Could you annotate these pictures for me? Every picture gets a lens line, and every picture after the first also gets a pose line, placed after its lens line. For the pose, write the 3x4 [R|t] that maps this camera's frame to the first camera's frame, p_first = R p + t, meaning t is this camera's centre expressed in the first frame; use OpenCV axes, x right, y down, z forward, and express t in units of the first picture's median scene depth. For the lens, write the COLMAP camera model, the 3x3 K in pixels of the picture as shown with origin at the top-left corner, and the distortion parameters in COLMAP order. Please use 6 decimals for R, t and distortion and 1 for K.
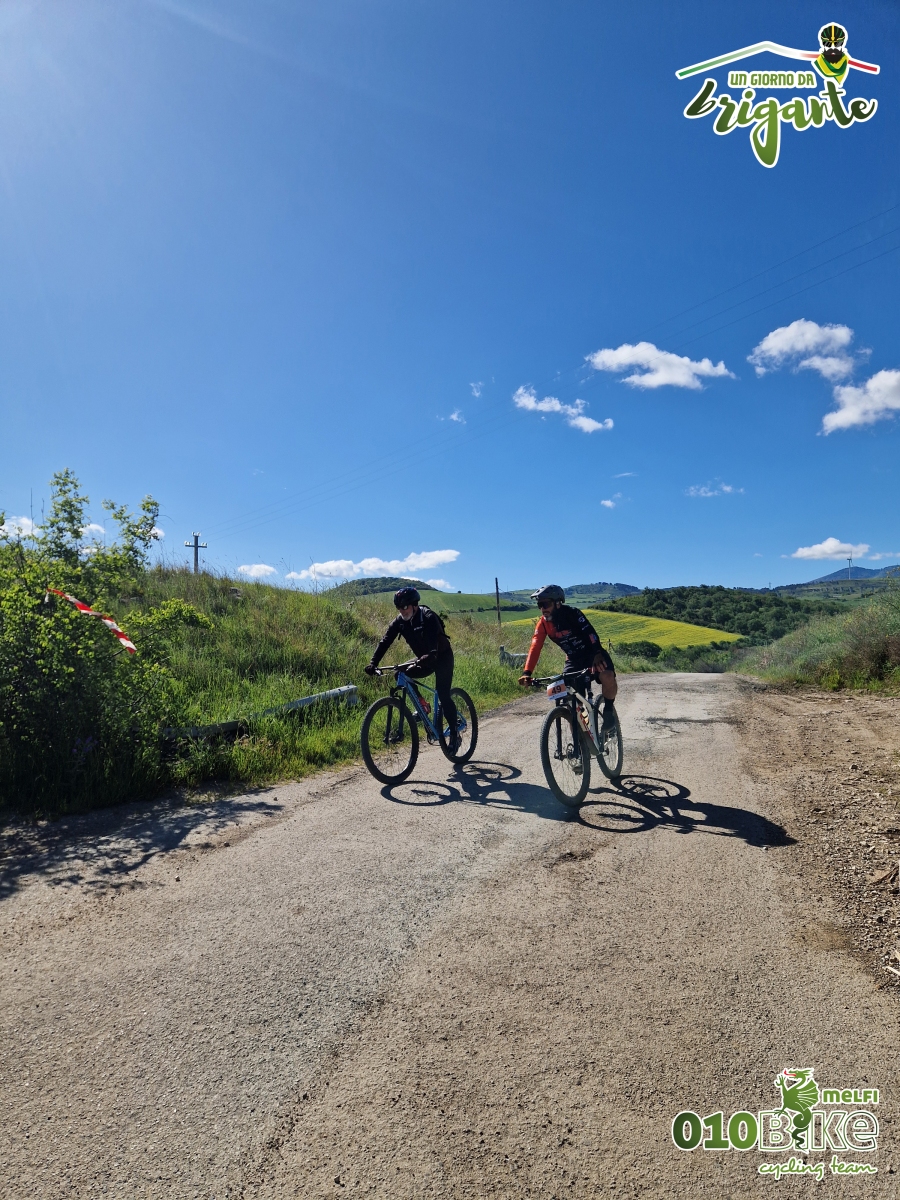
lens RADIAL K [[809.4, 0, 444.9], [0, 809.4, 598.7], [0, 0, 1]] dist [0.088950, -0.068810]
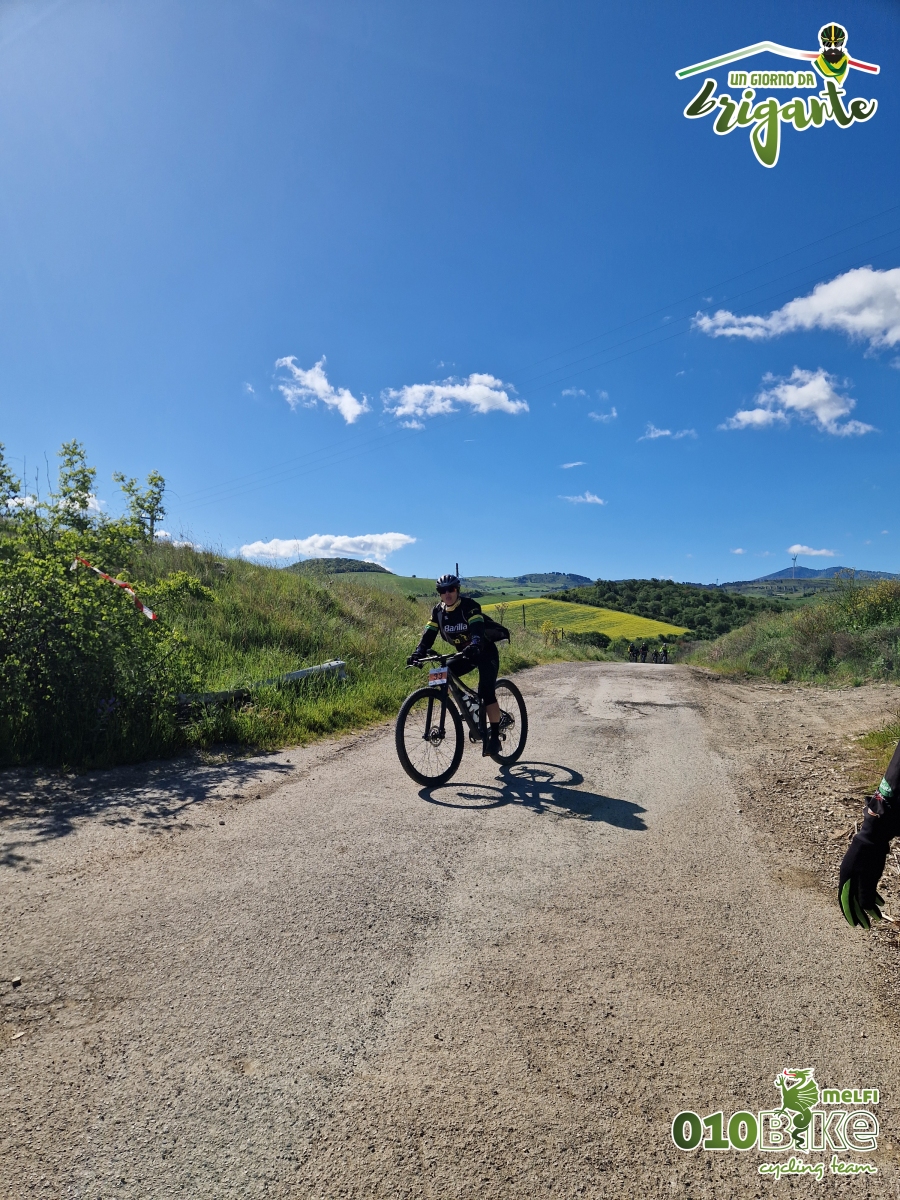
lens RADIAL K [[809.4, 0, 445.5], [0, 809.4, 609.3], [0, 0, 1]] dist [0.088950, -0.068810]
pose [[0.997599, 0.036928, 0.058581, -0.076163], [-0.038781, 0.998773, 0.030813, 0.005089], [-0.057371, -0.033011, 0.997807, -0.080753]]
